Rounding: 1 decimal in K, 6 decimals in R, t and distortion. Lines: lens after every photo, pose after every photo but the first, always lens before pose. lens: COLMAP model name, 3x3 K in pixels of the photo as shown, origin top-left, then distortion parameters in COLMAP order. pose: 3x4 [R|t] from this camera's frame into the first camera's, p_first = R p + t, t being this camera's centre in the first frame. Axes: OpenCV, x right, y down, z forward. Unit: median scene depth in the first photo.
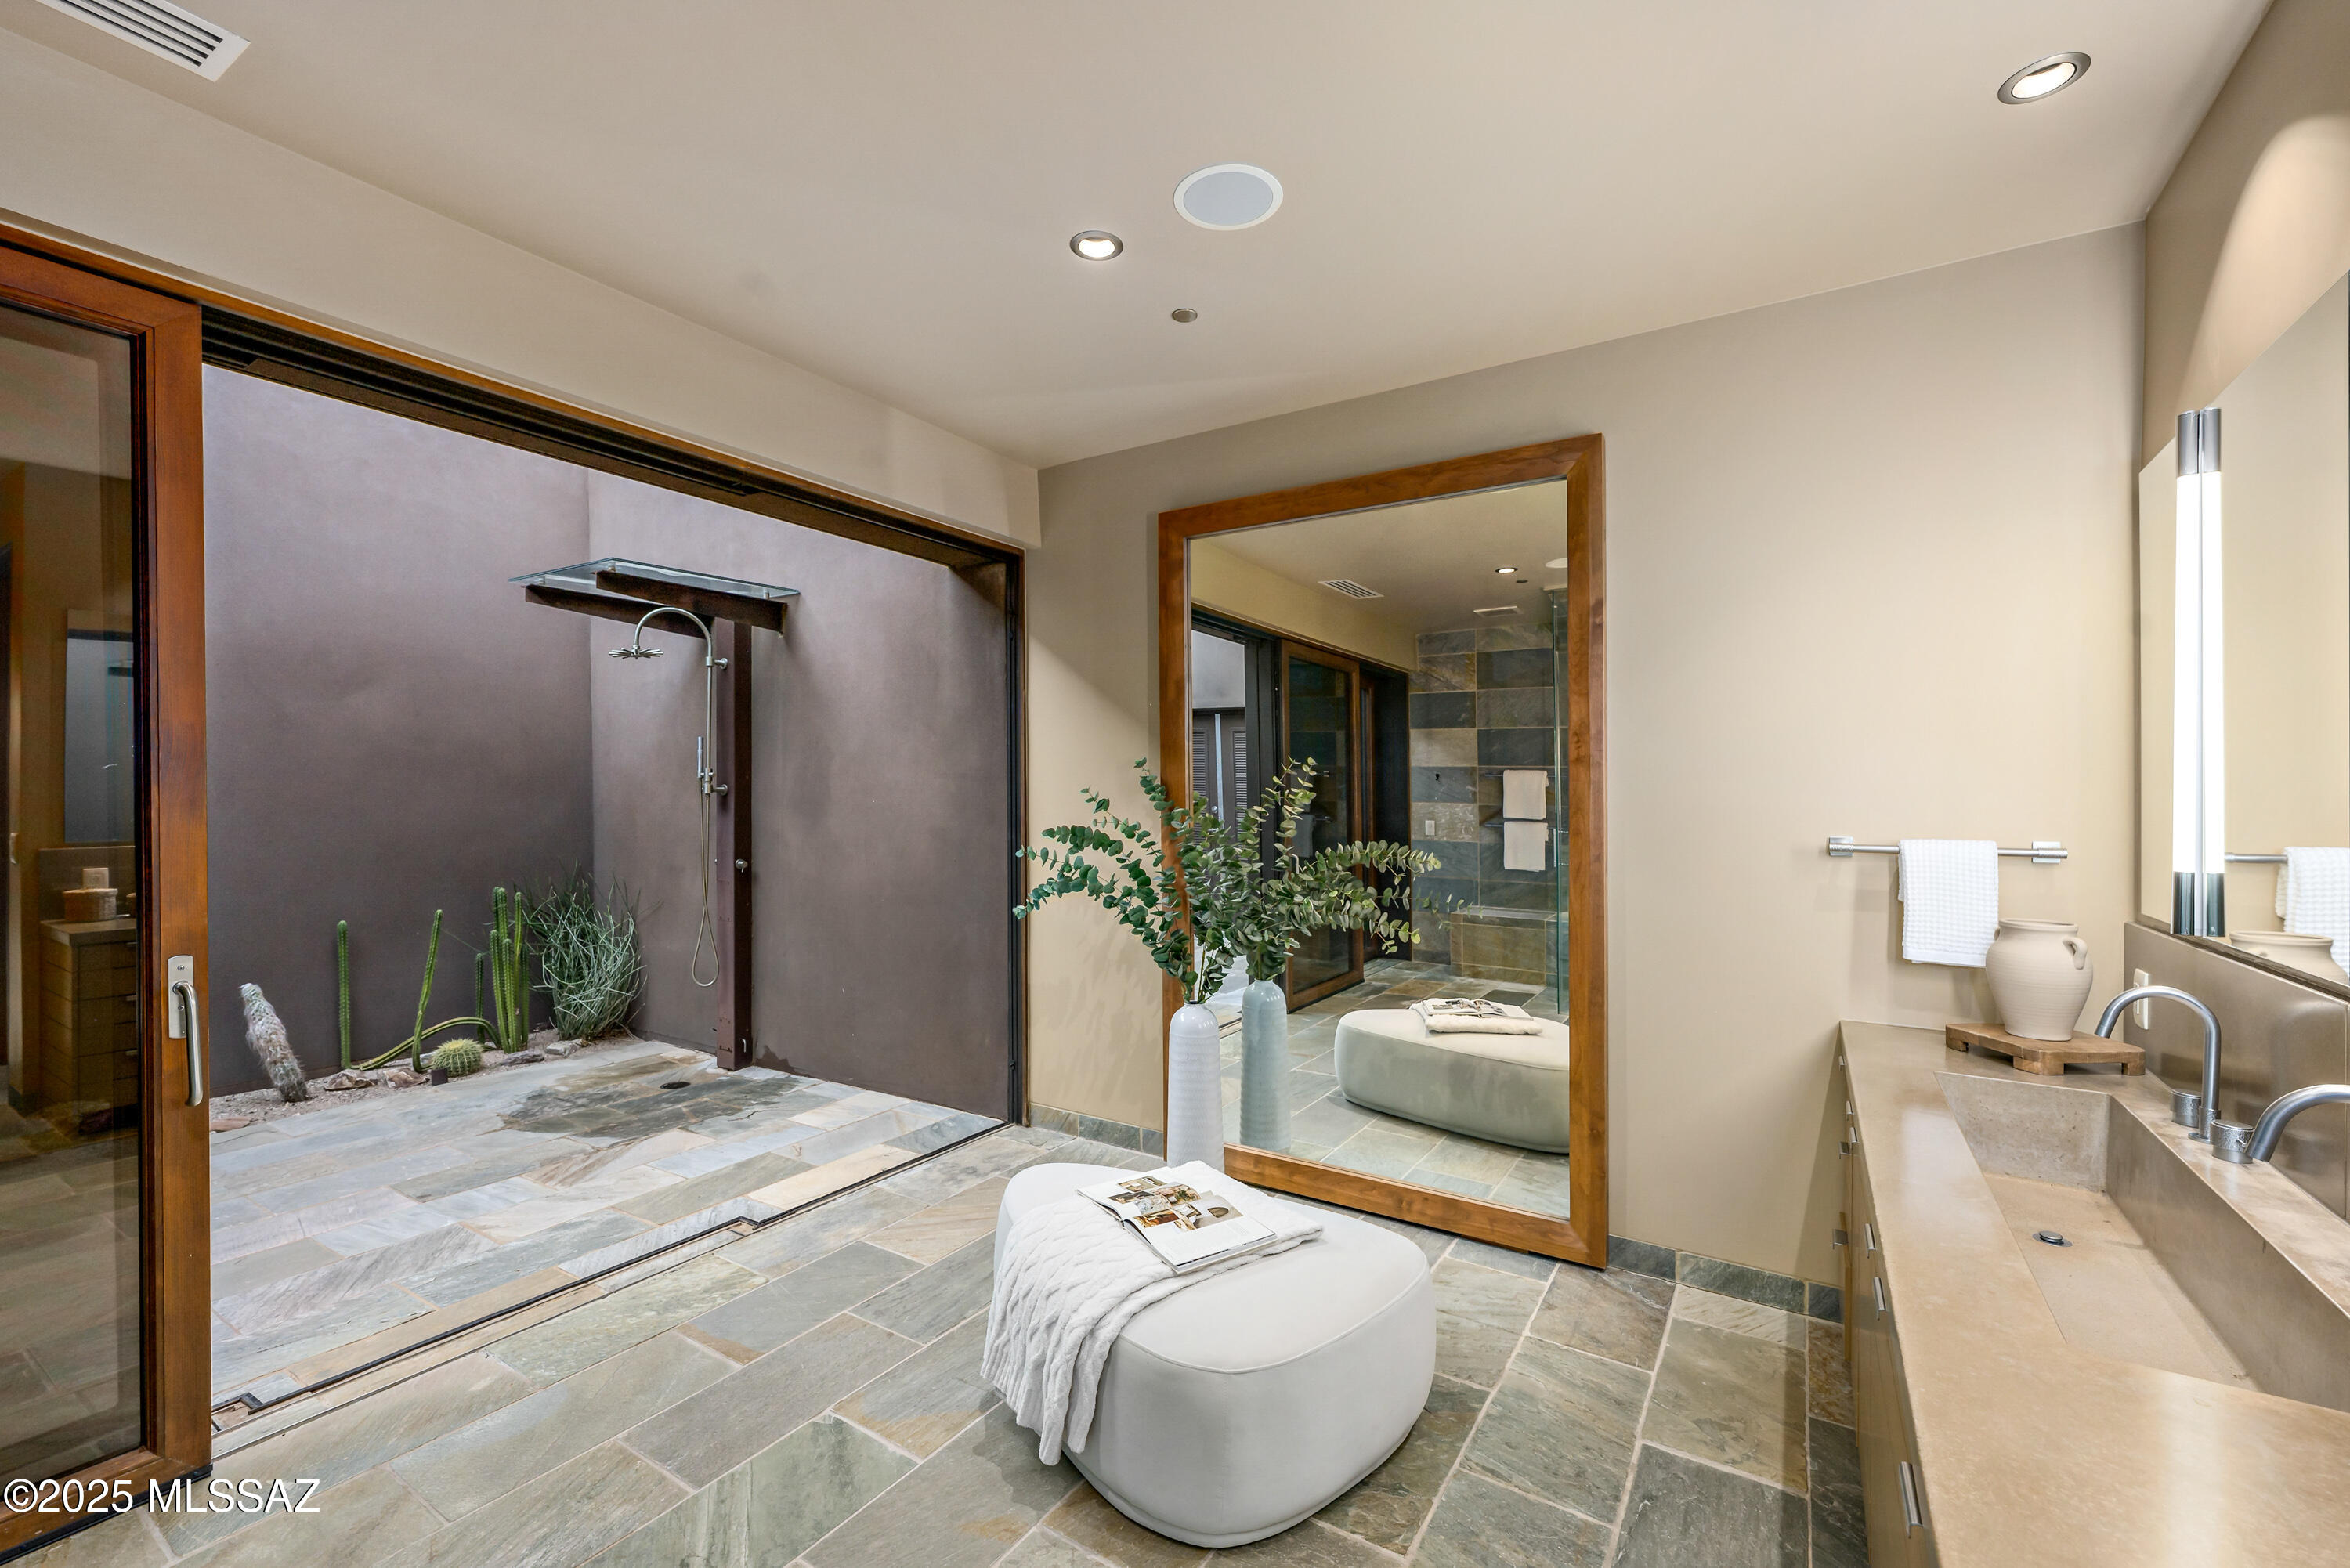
lens RADIAL K [[975.3, 0, 1174.9], [0, 975.3, 798.9], [0, 0, 1]] dist [-0.001509, -0.000060]
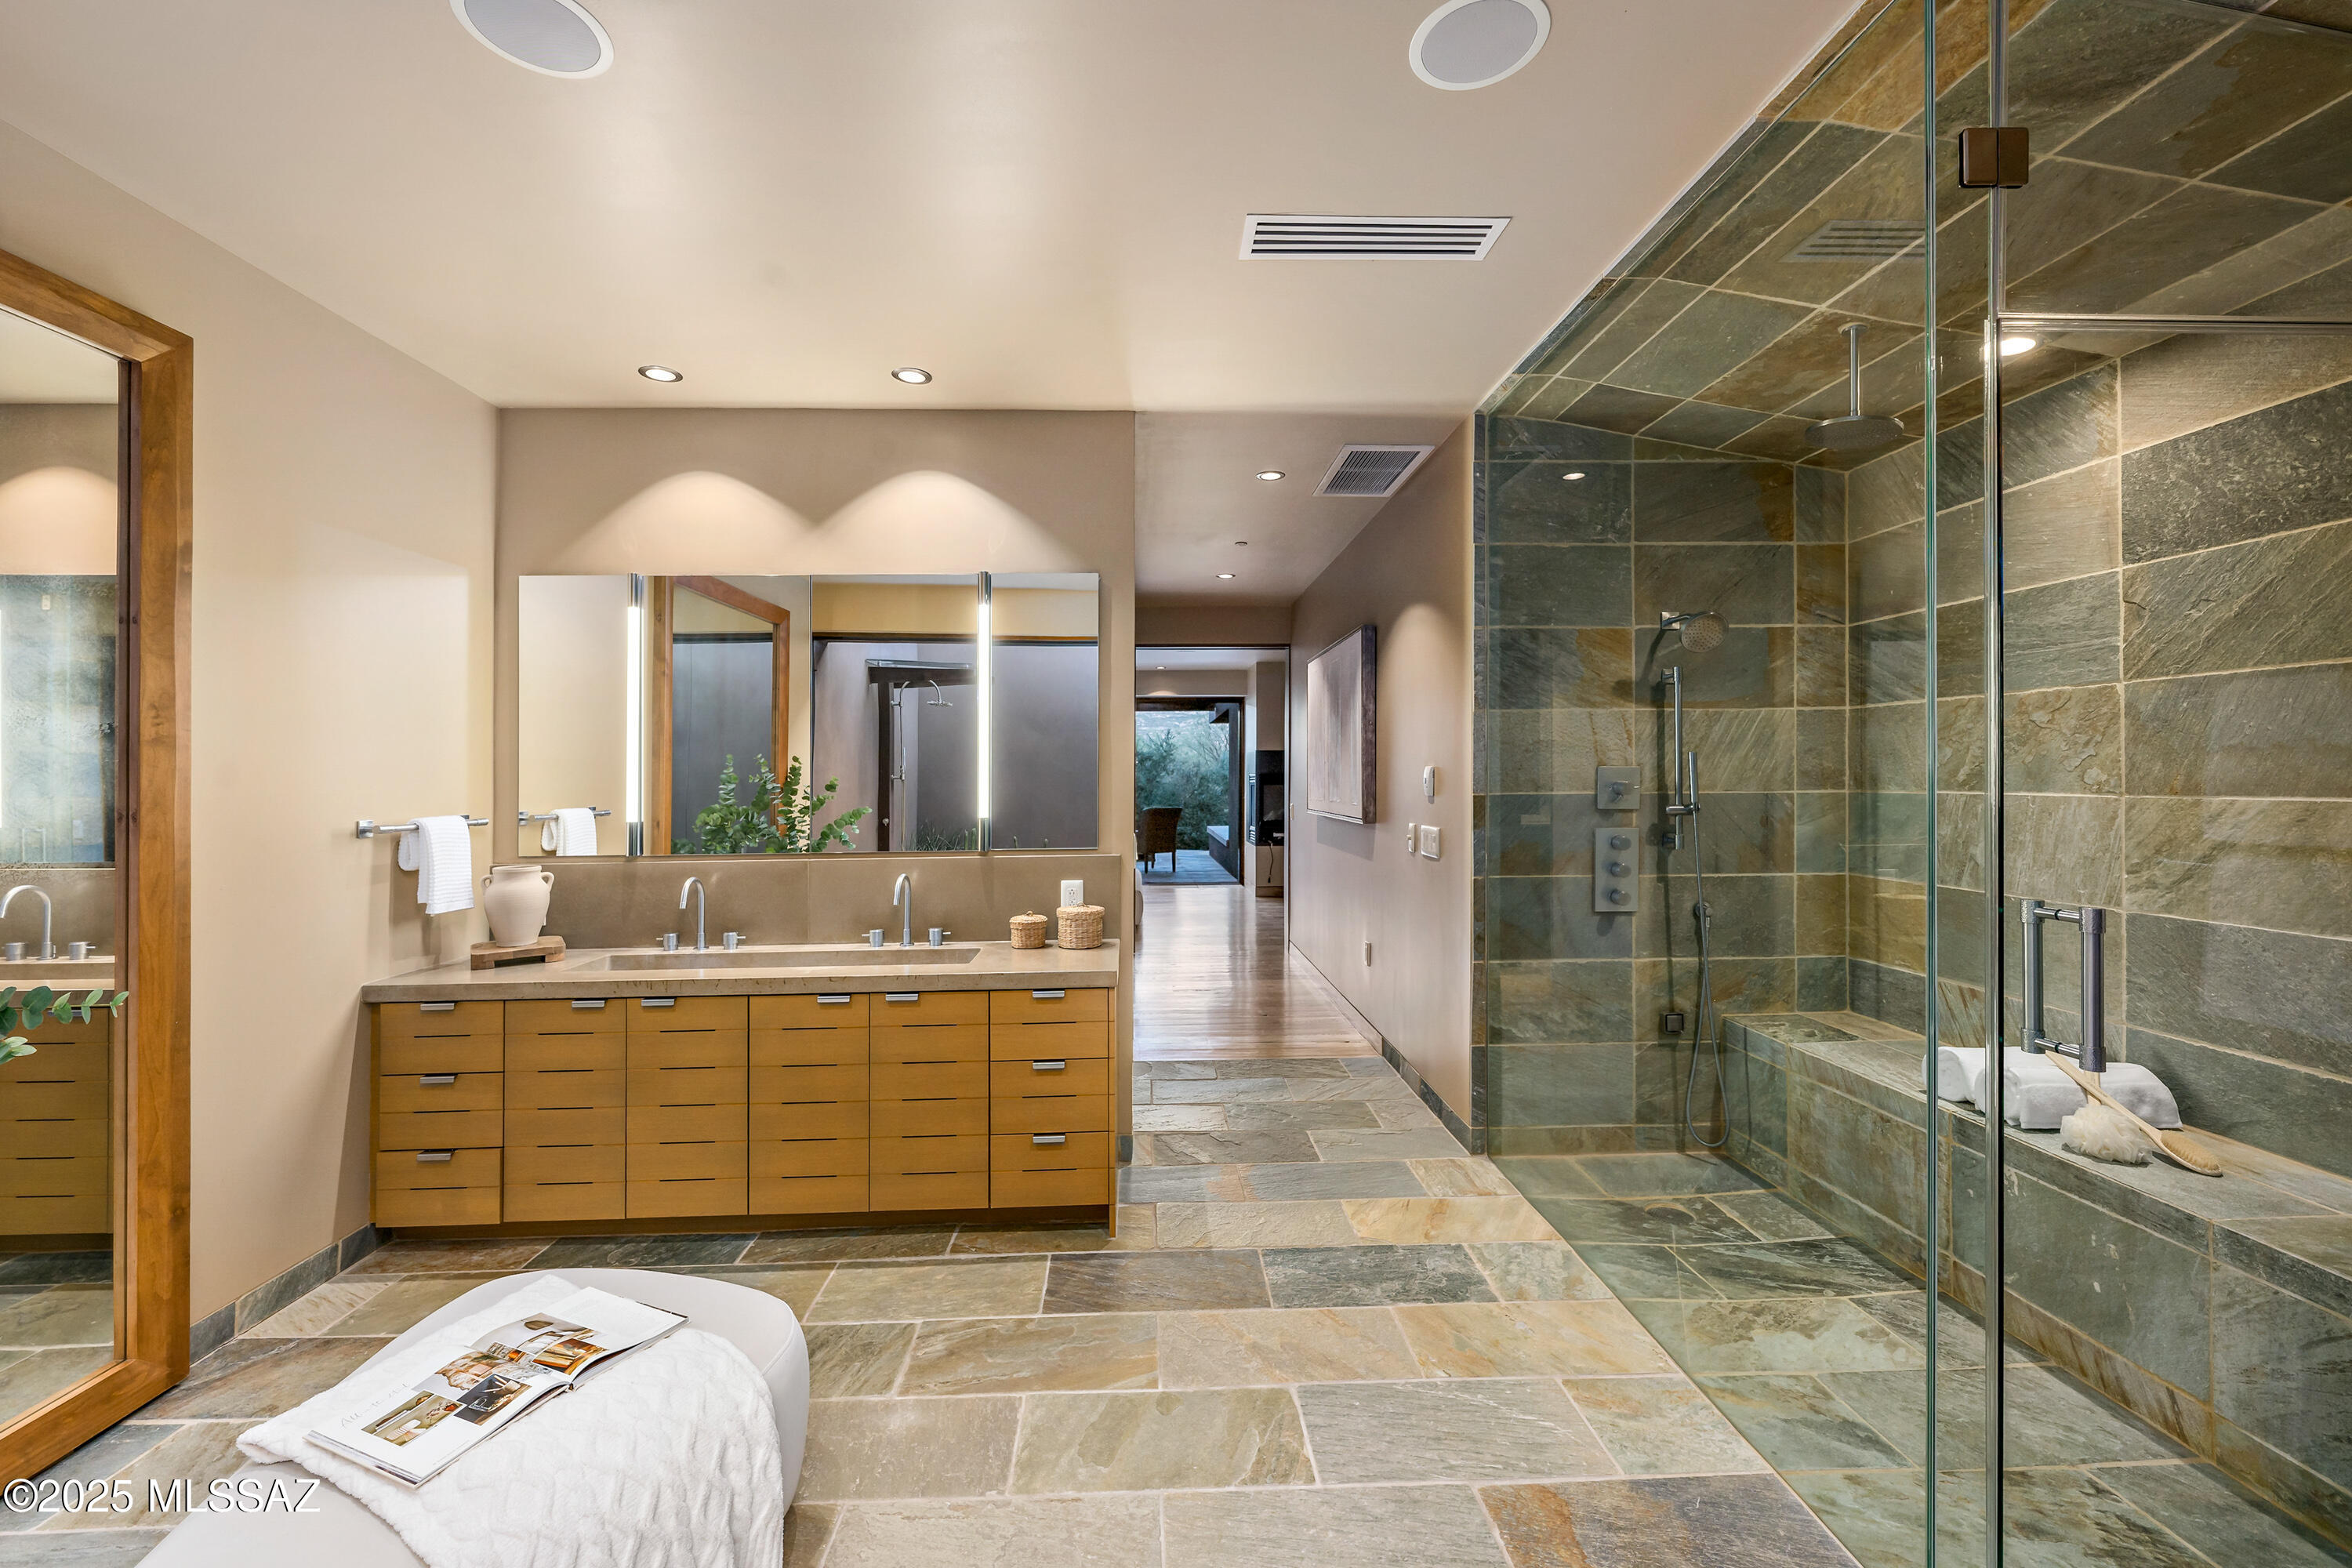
lens RADIAL K [[955.9, 0, 1171.5], [0, 955.9, 770.3], [0, 0, 1]] dist [0.001456, -0.000135]
pose [[-0.572874, 0.001319, 0.819642, -0.713463], [0.005351, 0.999983, 0.002131, -0.014963], [-0.819626, 0.005607, -0.572872, 0.835876]]
